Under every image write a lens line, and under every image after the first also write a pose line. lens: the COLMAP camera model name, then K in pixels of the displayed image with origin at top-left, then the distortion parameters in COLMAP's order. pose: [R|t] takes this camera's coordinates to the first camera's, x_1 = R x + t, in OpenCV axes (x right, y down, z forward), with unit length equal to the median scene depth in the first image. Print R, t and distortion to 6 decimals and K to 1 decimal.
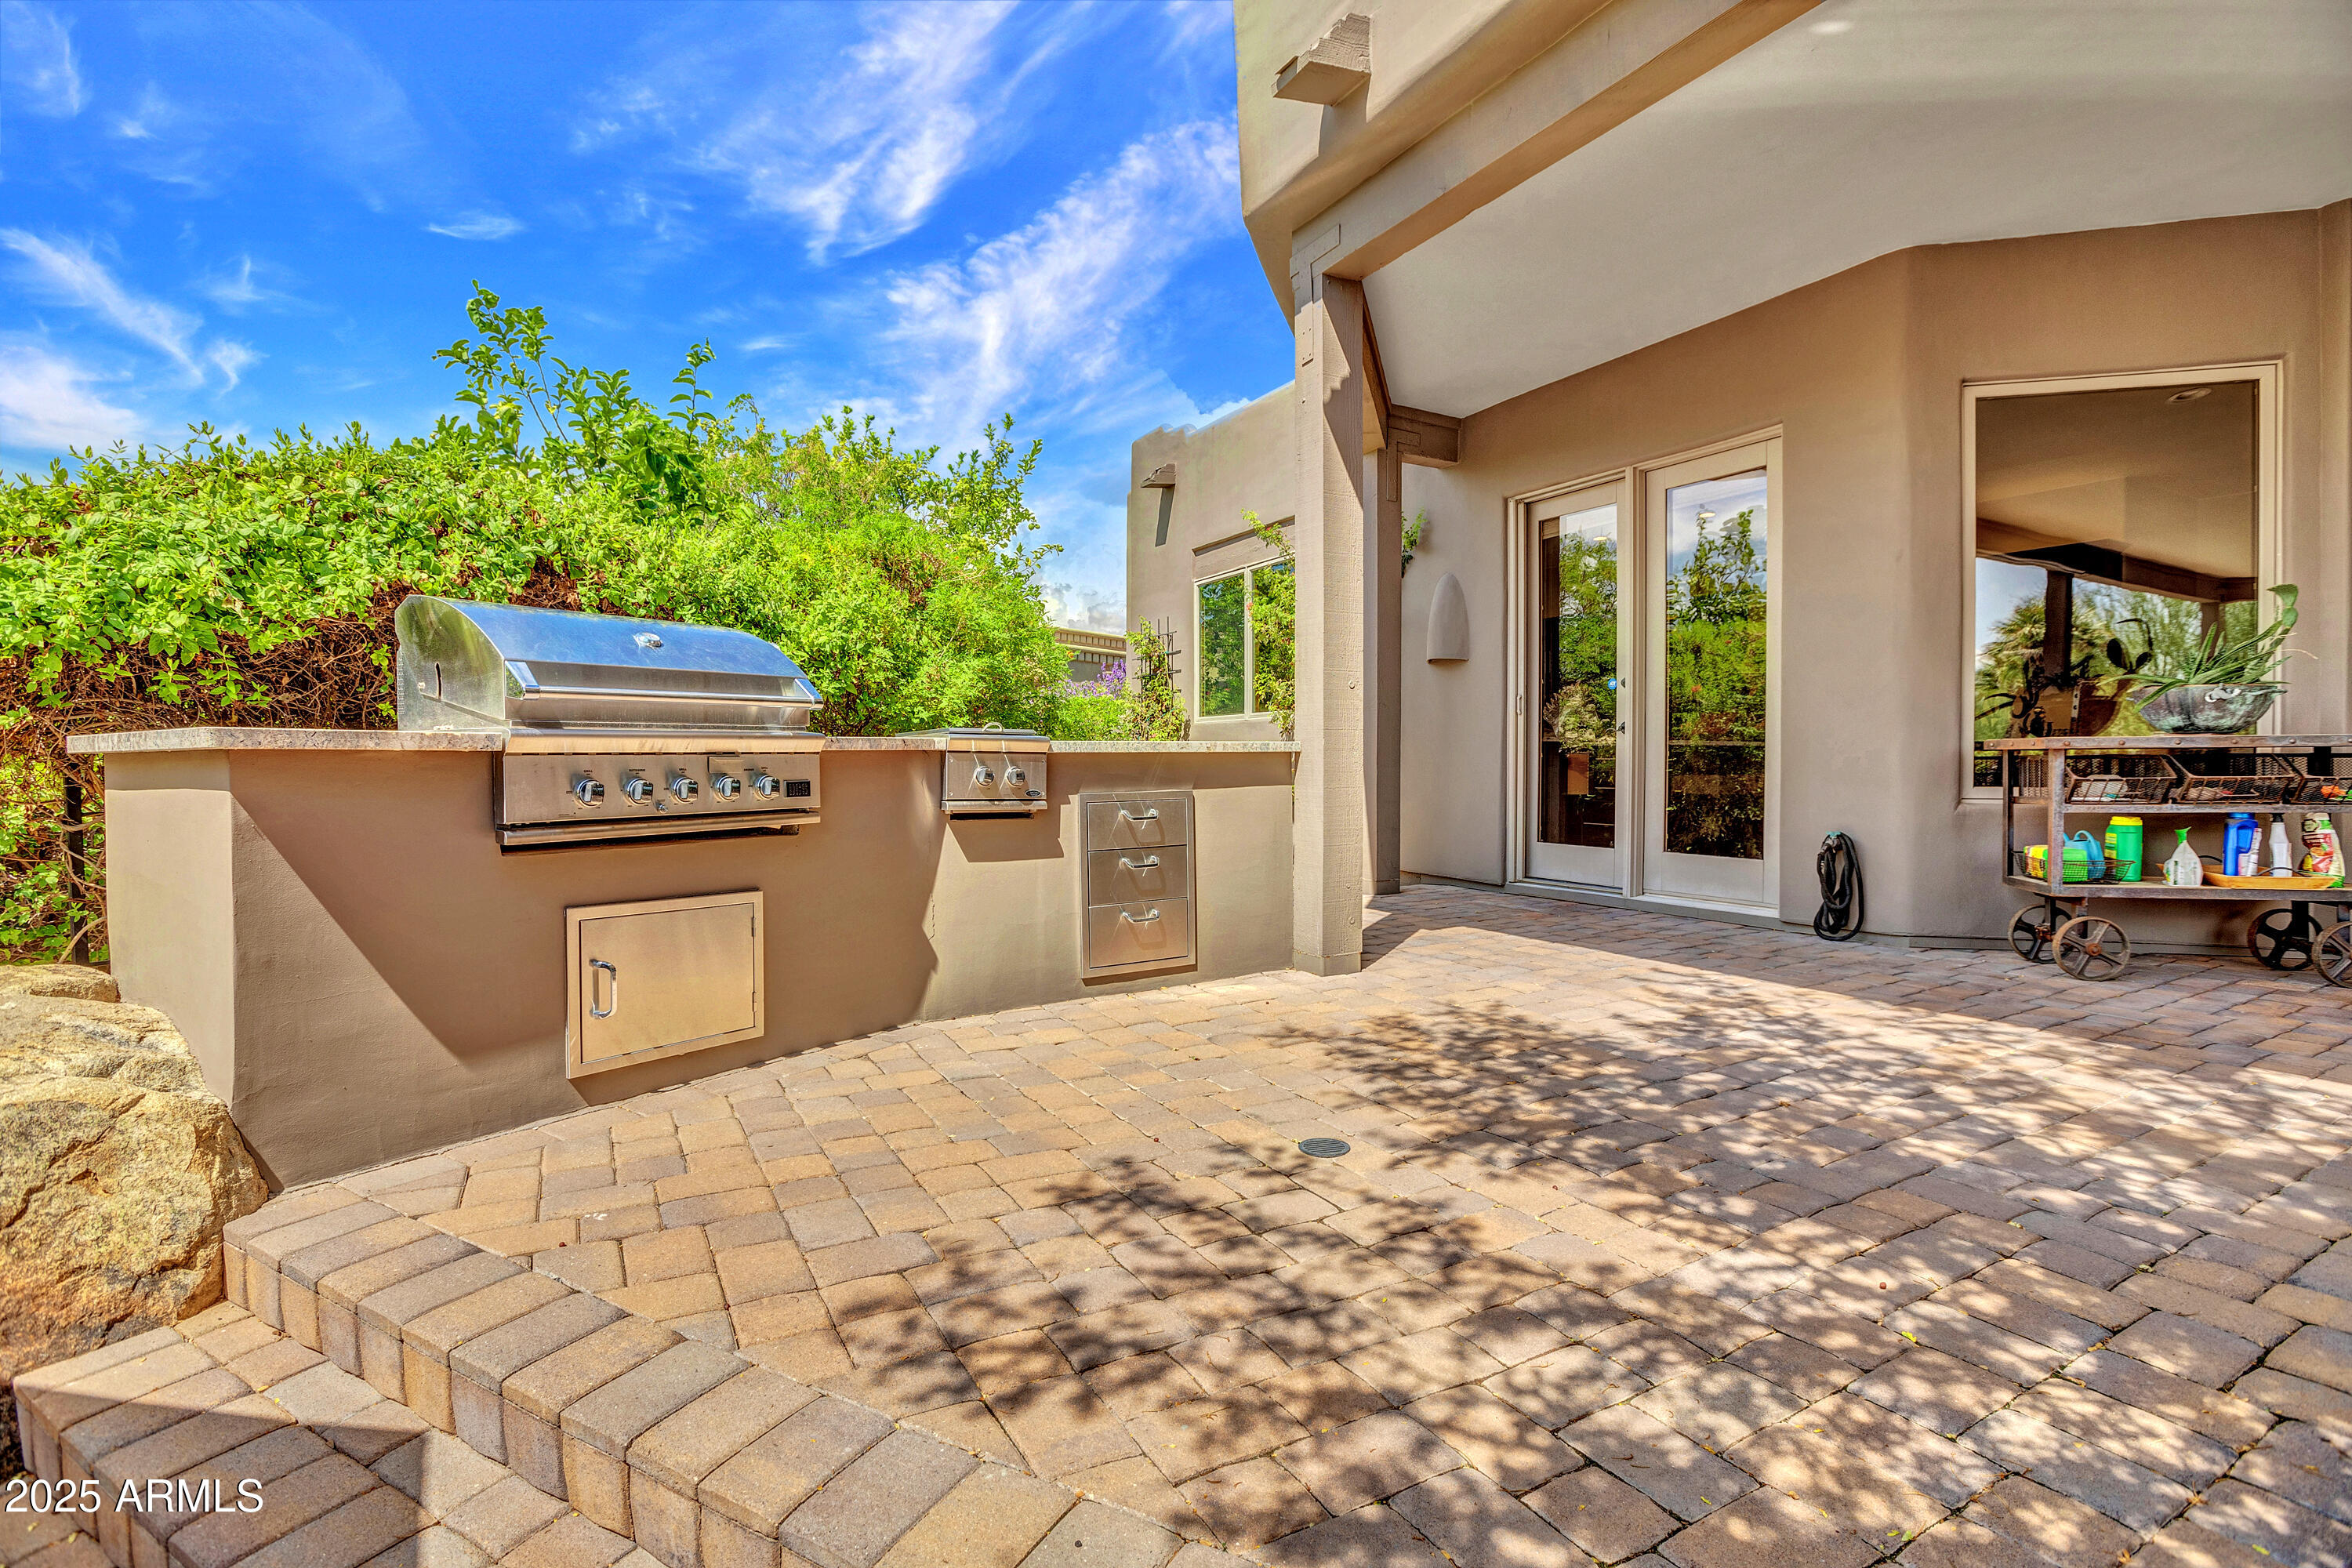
lens RADIAL K [[1107.0, 0, 1169.4], [0, 1107.0, 758.6], [0, 0, 1]] dist [-0.033969, 0.000966]
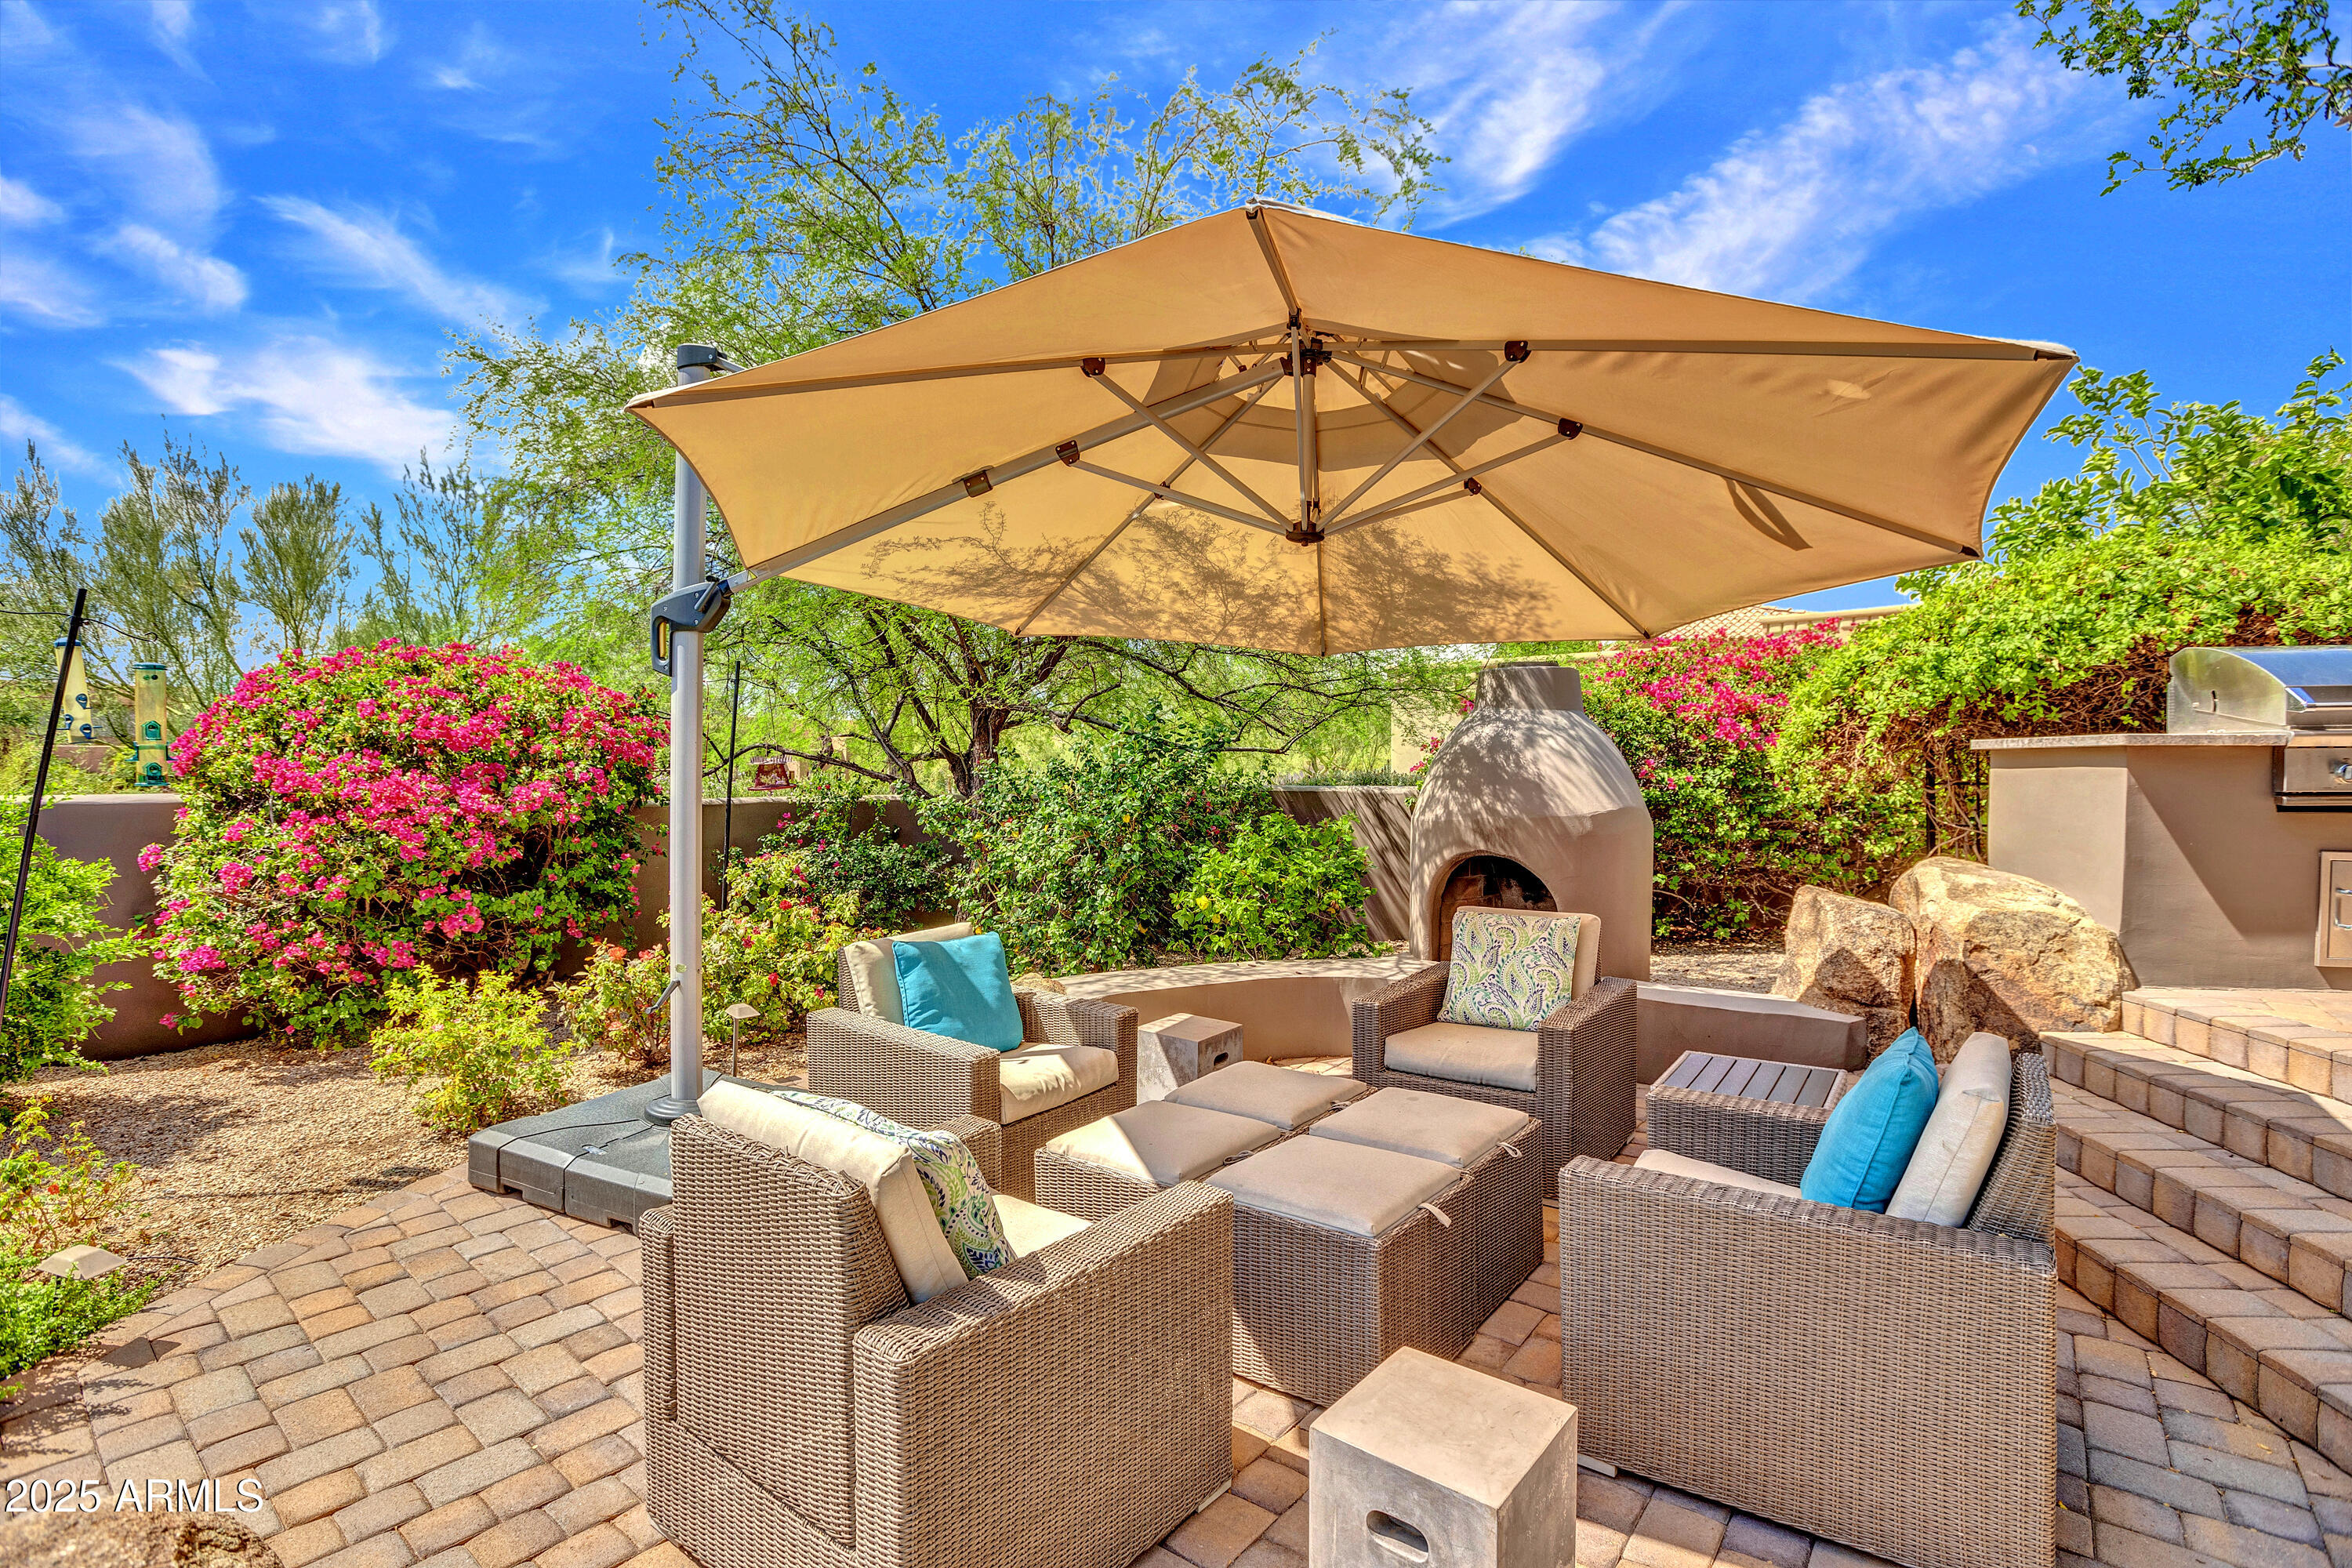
lens RADIAL K [[1043.2, 0, 1176.0], [0, 1043.2, 784.0], [0, 0, 1]] dist [-0.036202, 0.000186]
pose [[0.369820, 0.020625, -0.928874, 0.128296], [0.004113, 0.999707, 0.023835, 0.007607], [0.929094, -0.012635, 0.369627, -0.964840]]
